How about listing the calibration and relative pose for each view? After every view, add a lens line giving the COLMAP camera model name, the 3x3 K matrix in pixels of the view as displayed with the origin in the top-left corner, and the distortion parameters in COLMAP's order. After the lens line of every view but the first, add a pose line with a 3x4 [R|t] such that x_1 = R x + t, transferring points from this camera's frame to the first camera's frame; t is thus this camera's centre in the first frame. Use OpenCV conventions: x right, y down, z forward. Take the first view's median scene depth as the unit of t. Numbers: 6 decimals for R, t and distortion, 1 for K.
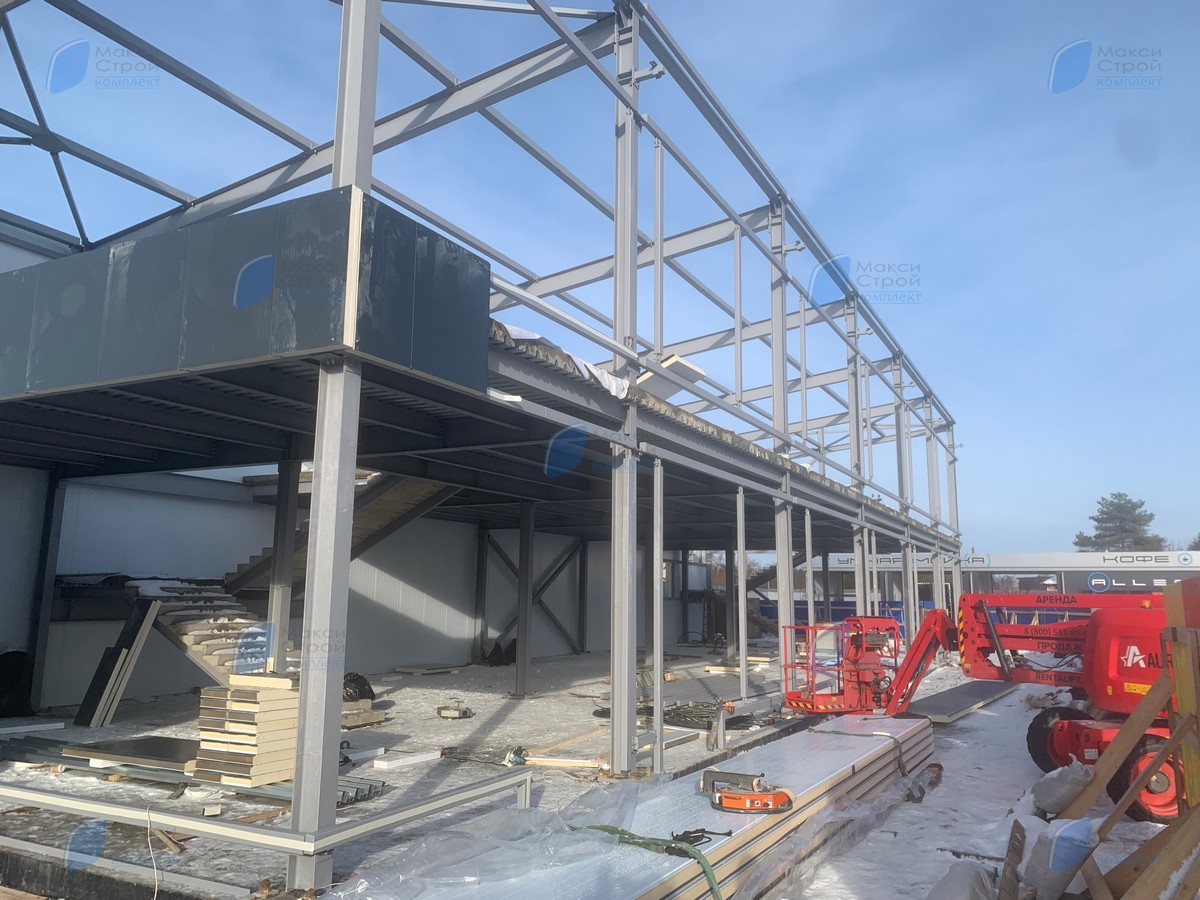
lens RADIAL K [[904.9, 0, 600.0], [0, 904.9, 450.0], [0, 0, 1]] dist [0.039648, -0.031589]
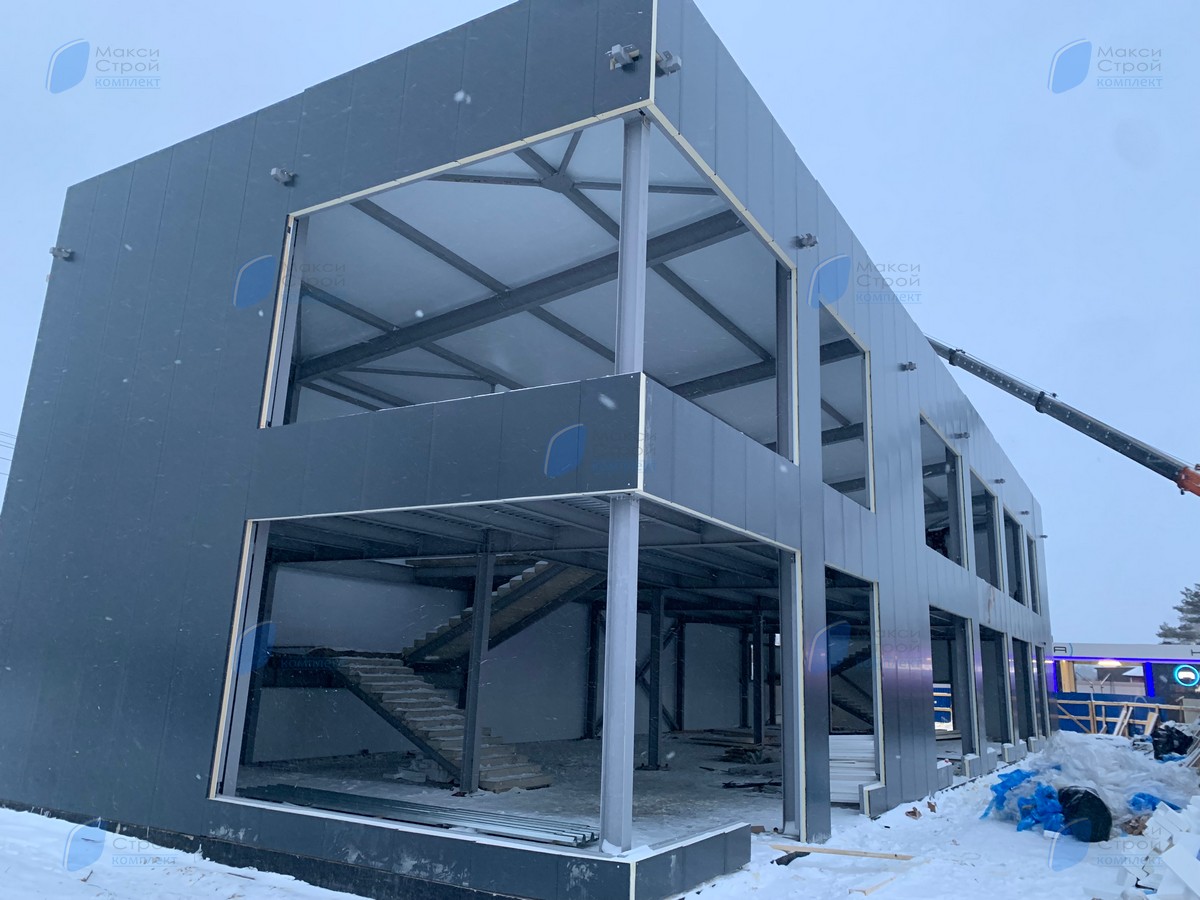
lens RADIAL K [[908.4, 0, 600.0], [0, 908.4, 450.0], [0, 0, 1]] dist [0.048341, -0.046929]
pose [[0.998132, 0.012764, -0.059750, -0.132716], [-0.017546, 0.996623, -0.080218, -0.032776], [0.058524, 0.081117, 0.994985, -0.193363]]
